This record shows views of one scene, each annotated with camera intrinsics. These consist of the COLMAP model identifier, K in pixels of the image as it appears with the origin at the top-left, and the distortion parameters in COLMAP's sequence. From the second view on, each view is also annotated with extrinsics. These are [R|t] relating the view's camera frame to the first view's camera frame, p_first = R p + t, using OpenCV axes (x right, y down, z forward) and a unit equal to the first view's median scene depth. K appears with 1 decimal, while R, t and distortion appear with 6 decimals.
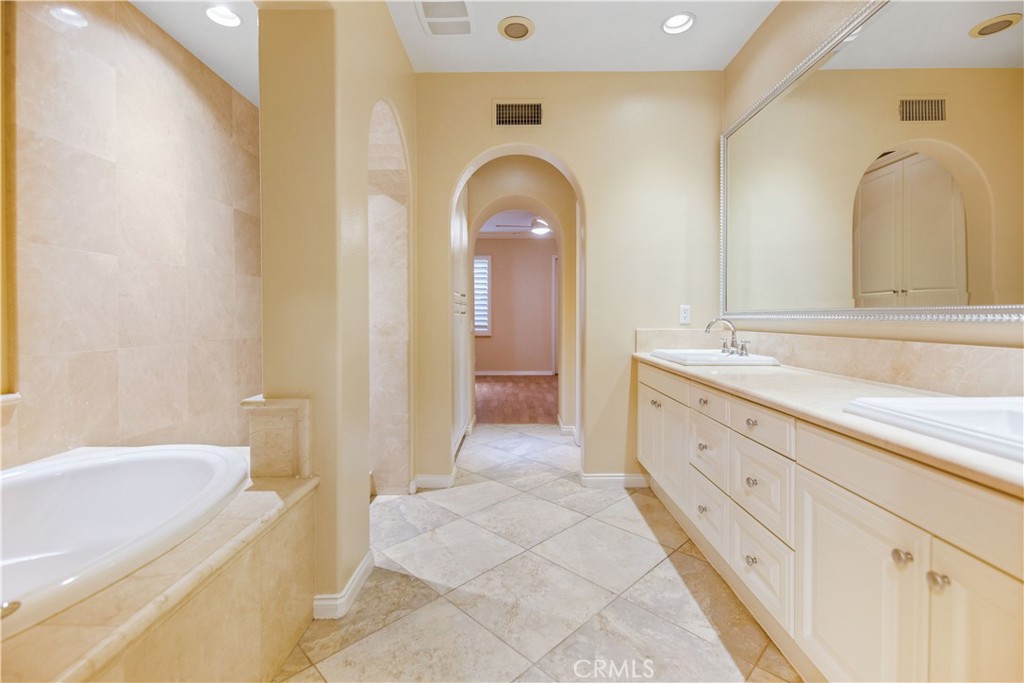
lens RADIAL K [[442.9, 0, 505.5], [0, 442.9, 323.3], [0, 0, 1]] dist [0.011353, -0.008908]
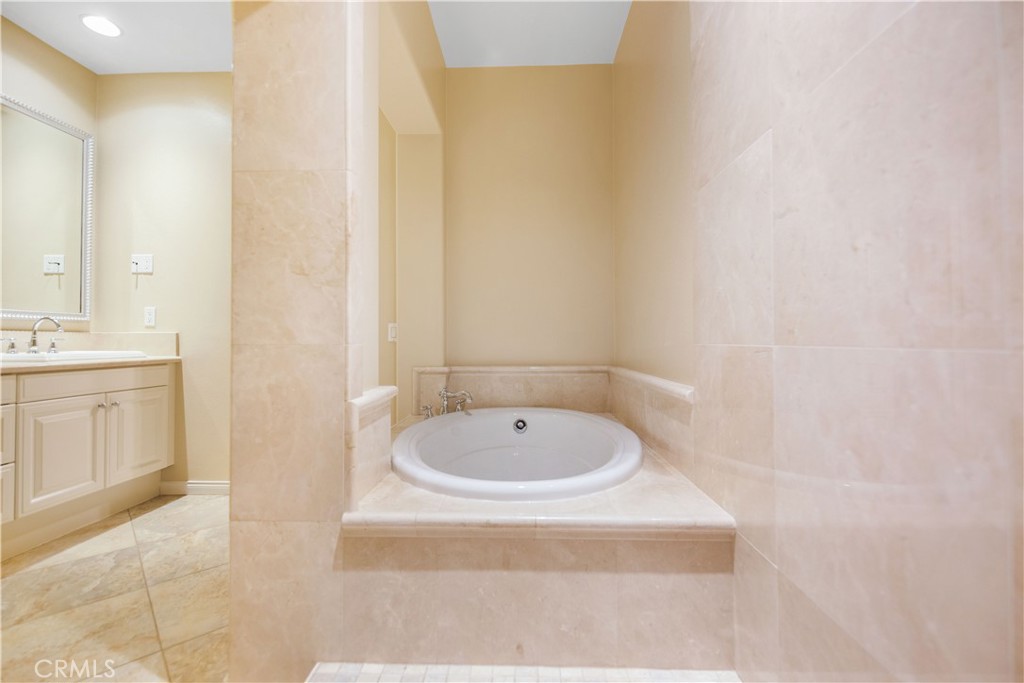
lens RADIAL K [[442.9, 0, 527.9], [0, 442.9, 335.2], [0, 0, 1]] dist [0.011353, -0.008908]
pose [[-0.999996, -0.000958, 0.002731, -0.640963], [-0.000960, 0.999999, -0.000695, 0.042754], [-0.002730, -0.000698, -0.999996, 1.438629]]
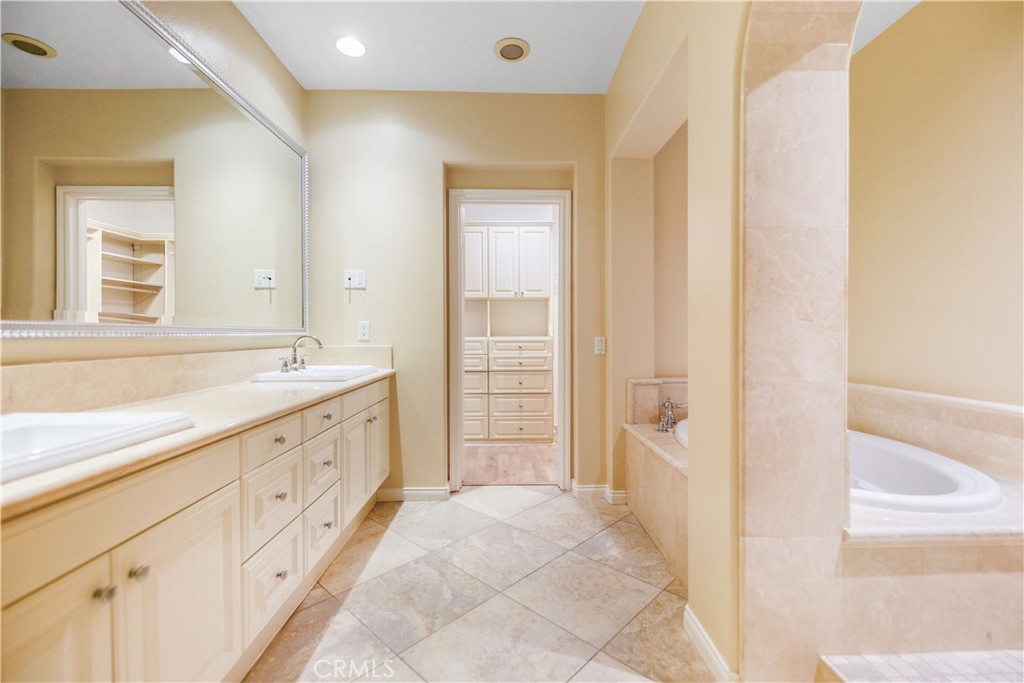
lens RADIAL K [[442.9, 0, 509.7], [0, 442.9, 338.3], [0, 0, 1]] dist [0.011353, -0.008908]
pose [[-0.999234, 0.001866, -0.039092, 0.055276], [0.000808, 0.999634, 0.027052, -0.021954], [0.039128, 0.026999, -0.998869, 1.492781]]
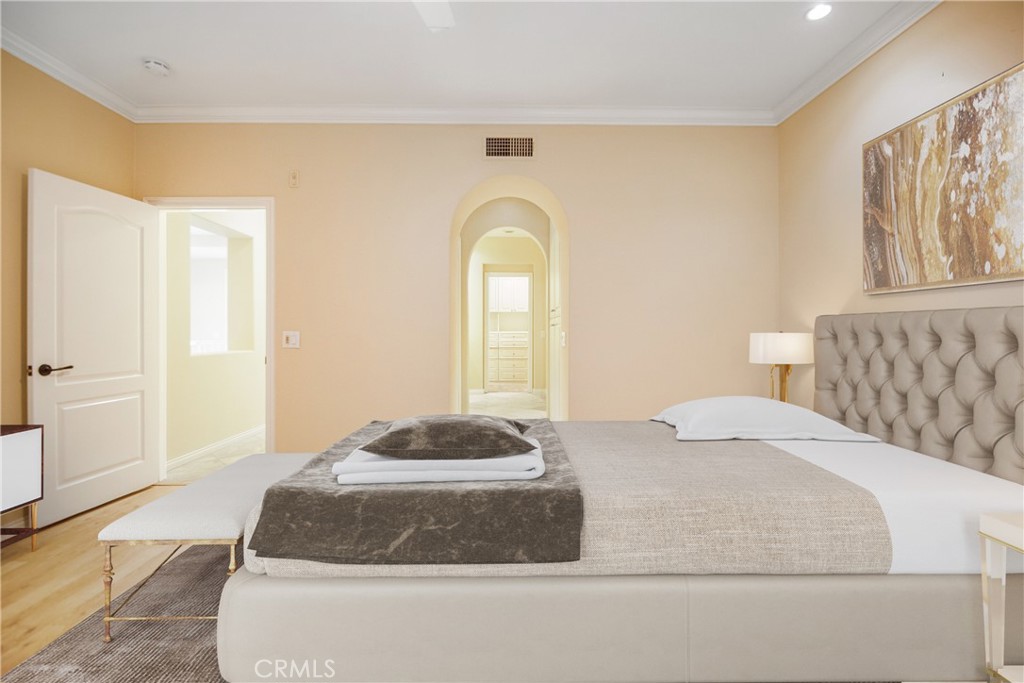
lens RADIAL K [[442.9, 0, 511.1], [0, 442.9, 335.4], [0, 0, 1]] dist [0.011353, -0.008908]
pose [[-0.999312, -0.001224, -0.037081, 0.105035], [-0.002170, 0.999673, 0.025479, -0.040877], [0.037038, 0.025542, -0.998987, 3.516089]]
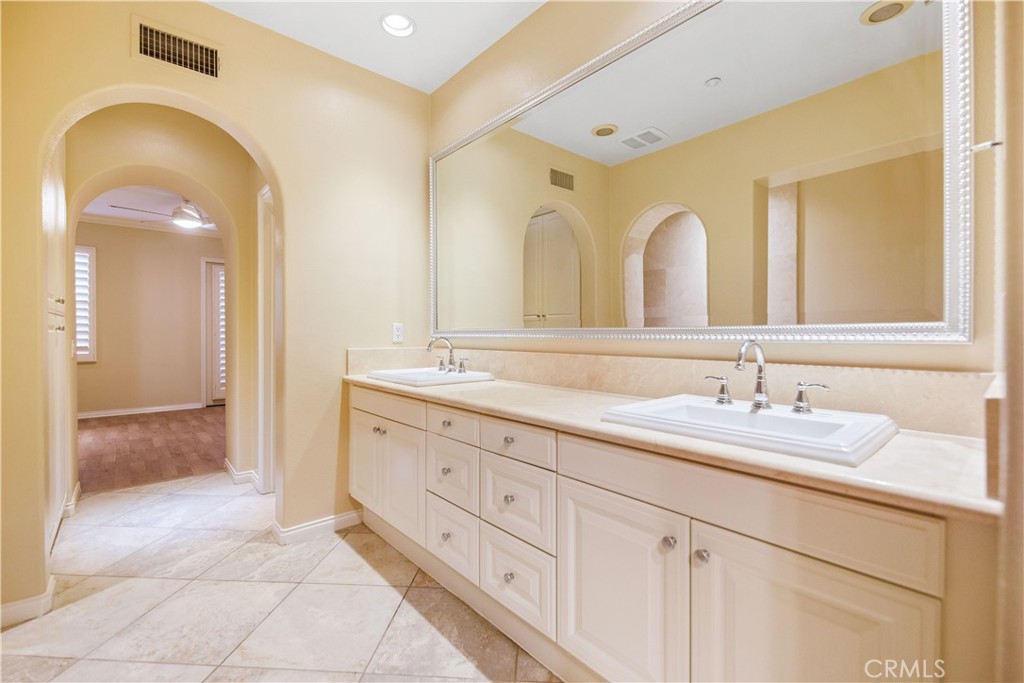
lens RADIAL K [[442.9, 0, 515.5], [0, 442.9, 338.3], [0, 0, 1]] dist [0.011353, -0.008908]
pose [[0.741058, -0.002012, 0.671438, -0.072045], [0.007034, 0.999964, -0.004766, -0.002293], [-0.671404, 0.008255, 0.741045, 0.156533]]
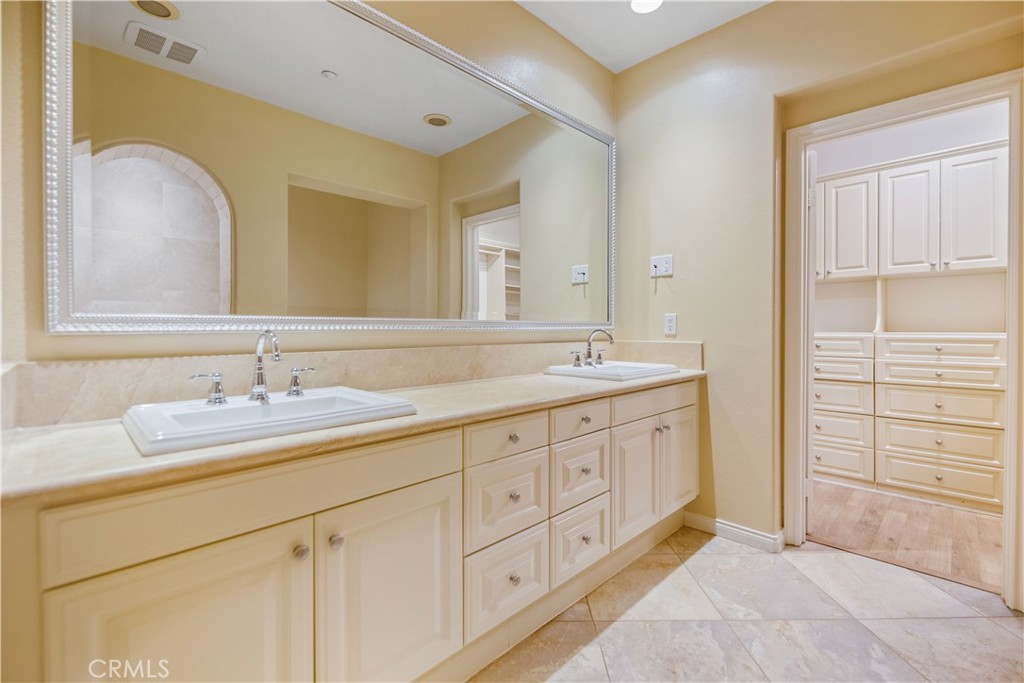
lens RADIAL K [[442.9, 0, 512.7], [0, 442.9, 331.8], [0, 0, 1]] dist [0.011353, -0.008908]
pose [[-0.719661, -0.008001, 0.694279, -0.064798], [0.010228, 0.999703, 0.022123, -0.018991], [-0.694250, 0.023022, -0.719365, 1.275685]]
